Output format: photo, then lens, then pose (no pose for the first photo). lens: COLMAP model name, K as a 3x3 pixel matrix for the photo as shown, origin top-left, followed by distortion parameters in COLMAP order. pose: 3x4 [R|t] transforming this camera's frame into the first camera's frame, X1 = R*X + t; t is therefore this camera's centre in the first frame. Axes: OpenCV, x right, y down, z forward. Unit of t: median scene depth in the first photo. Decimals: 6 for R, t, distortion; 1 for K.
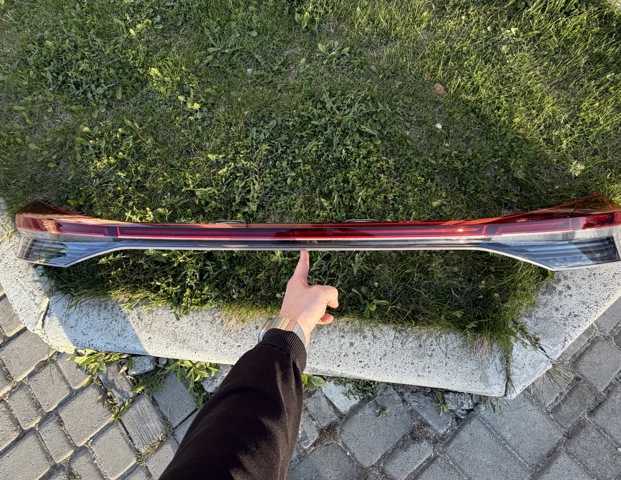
lens RADIAL K [[341.0, 0, 280.7], [0, 341.0, 216.0], [0, 0, 1]] dist [0.001469, -0.001752]
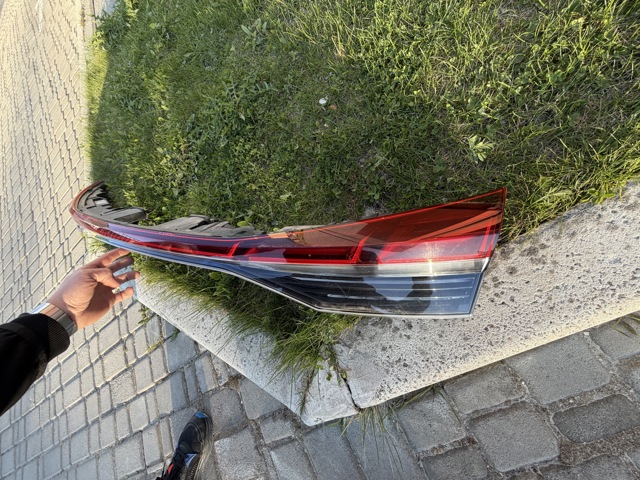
lens RADIAL K [[256.9, 0, 318.6], [0, 256.9, 237.2], [0, 0, 1]] dist [-0.000289, 0.000120]
pose [[0.884634, 0.117947, -0.451122, 0.789187], [-0.042018, 0.983708, 0.174796, -0.048788], [0.464389, -0.135675, 0.875177, 0.416403]]
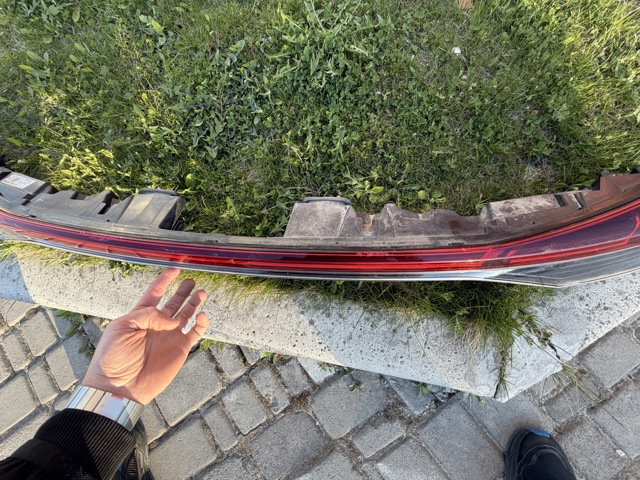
lens RADIAL K [[256.9, 0, 324.2], [0, 256.9, 240.3], [0, 0, 1]] dist [-0.000289, 0.000120]
pose [[0.997400, 0.054029, -0.047698, 0.226449], [-0.045935, 0.986538, 0.156950, 0.072122], [0.055536, -0.154351, 0.986454, 0.369878]]
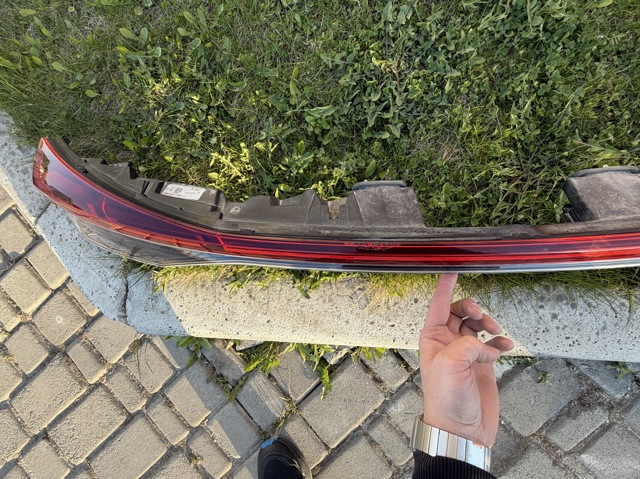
lens RADIAL K [[281.3, 0, 317.5], [0, 281.3, 236.1], [0, 0, 1]] dist [-0.000082, -0.000051]
pose [[0.997882, -0.063935, -0.011970, -0.239243], [0.065014, 0.974665, 0.214014, 0.046664], [-0.002016, -0.214339, 0.976757, 0.404563]]
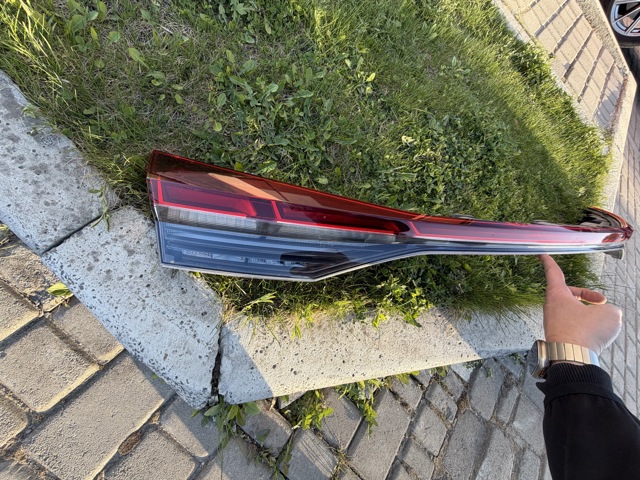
lens RADIAL K [[256.9, 0, 318.9], [0, 256.9, 235.7], [0, 0, 1]] dist [-0.000289, 0.000120]
pose [[0.862776, 0.015114, 0.505361, -0.747422], [-0.035061, 0.998935, 0.029982, 0.067038], [-0.504370, -0.043586, 0.862387, 0.538111]]
